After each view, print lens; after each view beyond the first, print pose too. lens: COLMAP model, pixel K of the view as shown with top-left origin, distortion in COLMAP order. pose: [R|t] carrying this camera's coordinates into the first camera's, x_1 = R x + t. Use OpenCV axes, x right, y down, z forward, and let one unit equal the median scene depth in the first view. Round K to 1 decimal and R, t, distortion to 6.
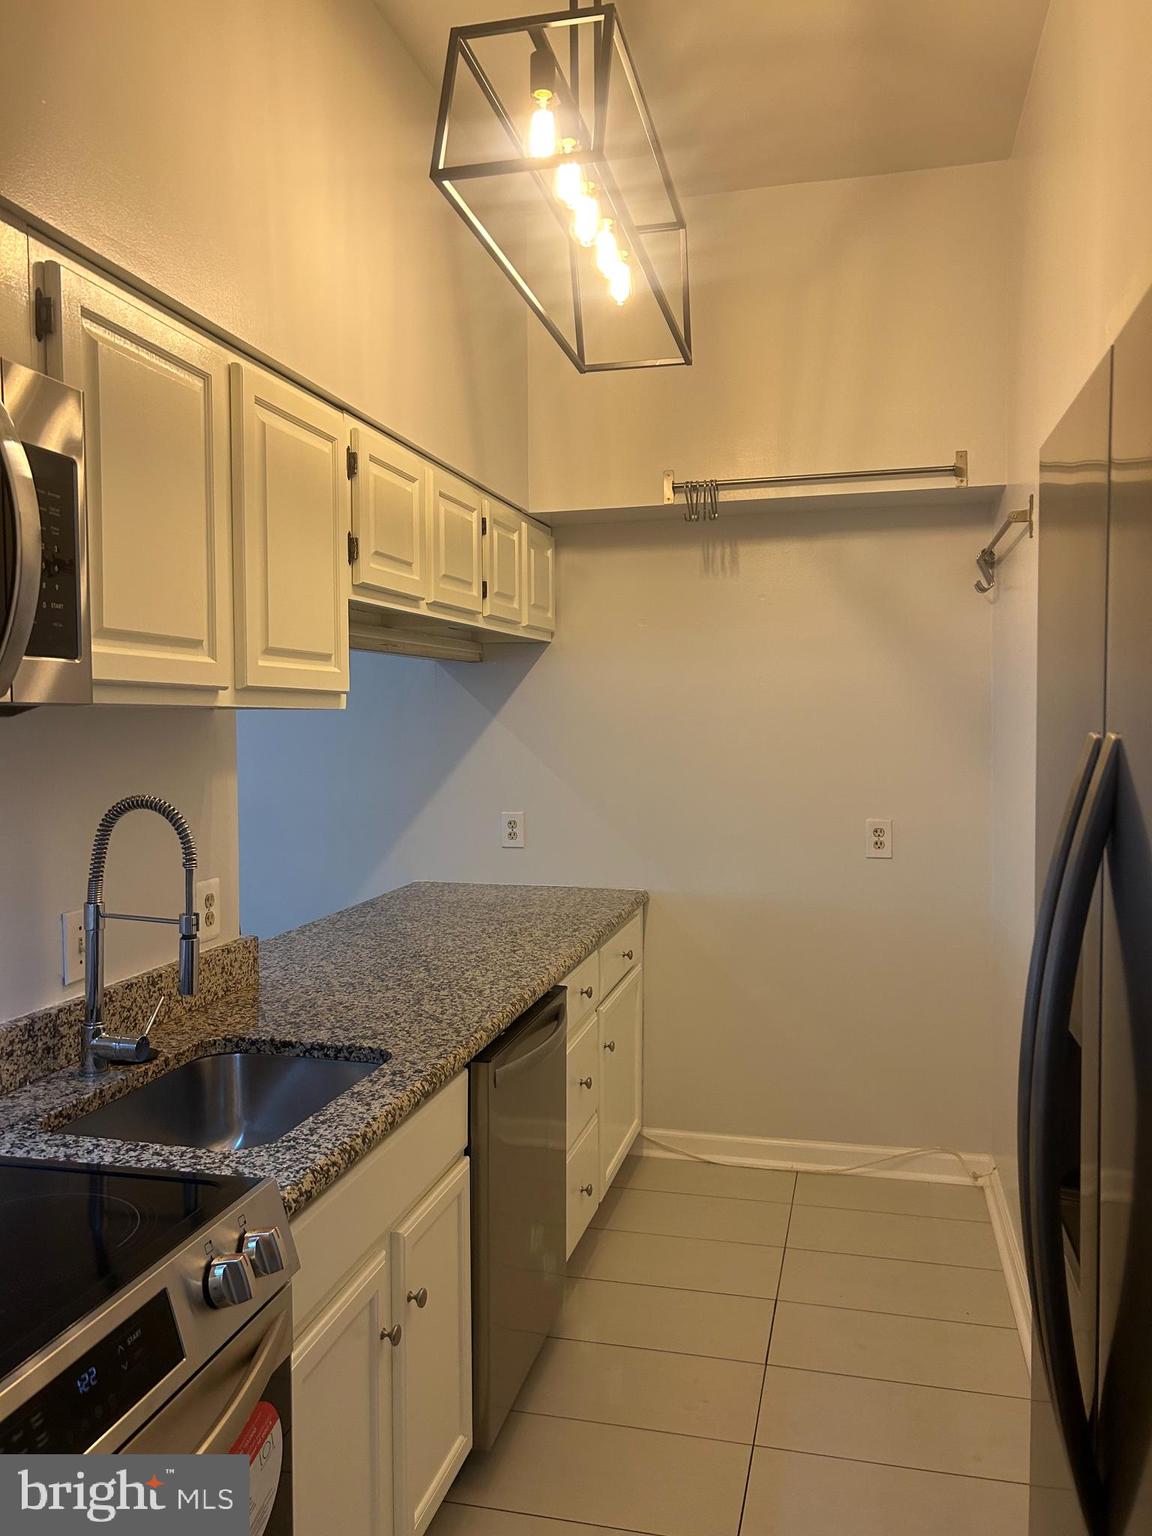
lens RADIAL K [[1174.1, 0, 576.0], [0, 1174.1, 768.0], [0, 0, 1]] dist [0.093782, -0.144802]
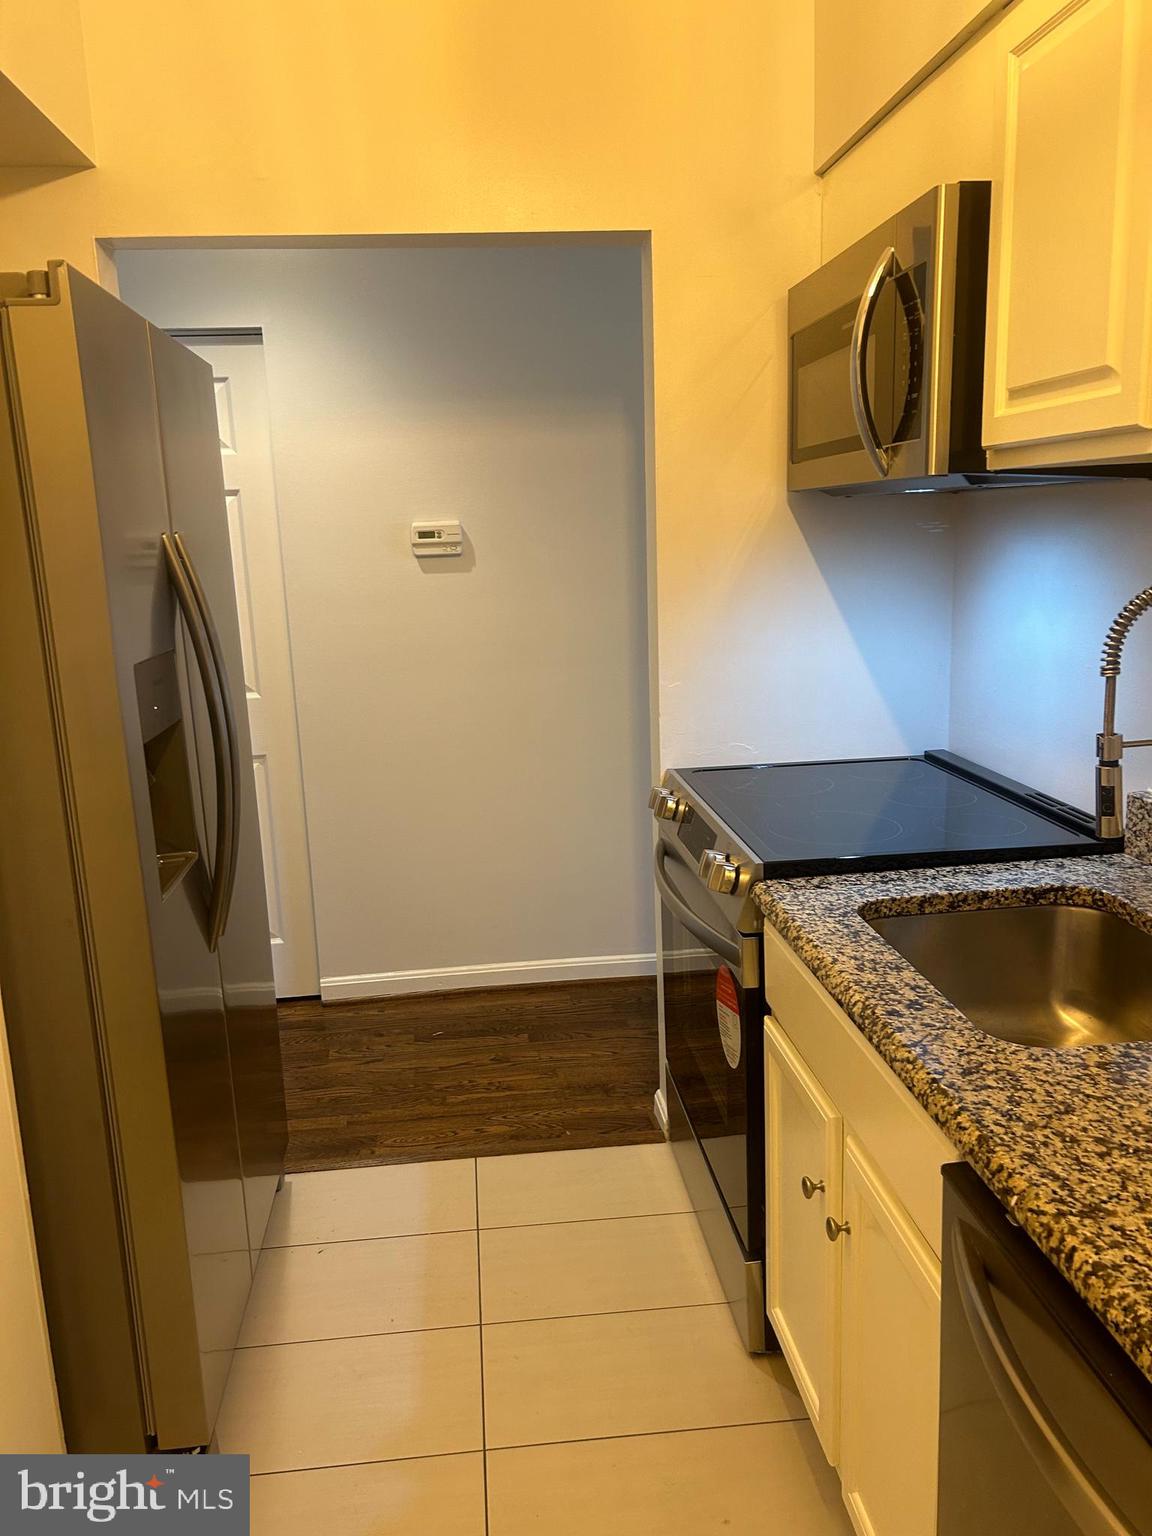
lens RADIAL K [[1174.1, 0, 576.0], [0, 1174.1, 768.0], [0, 0, 1]] dist [0.093782, -0.144802]
pose [[-0.939261, 0.107991, -0.325772, 0.266820], [0.026653, 0.969291, 0.244467, -0.057612], [0.342168, 0.220936, -0.913295, 1.651047]]
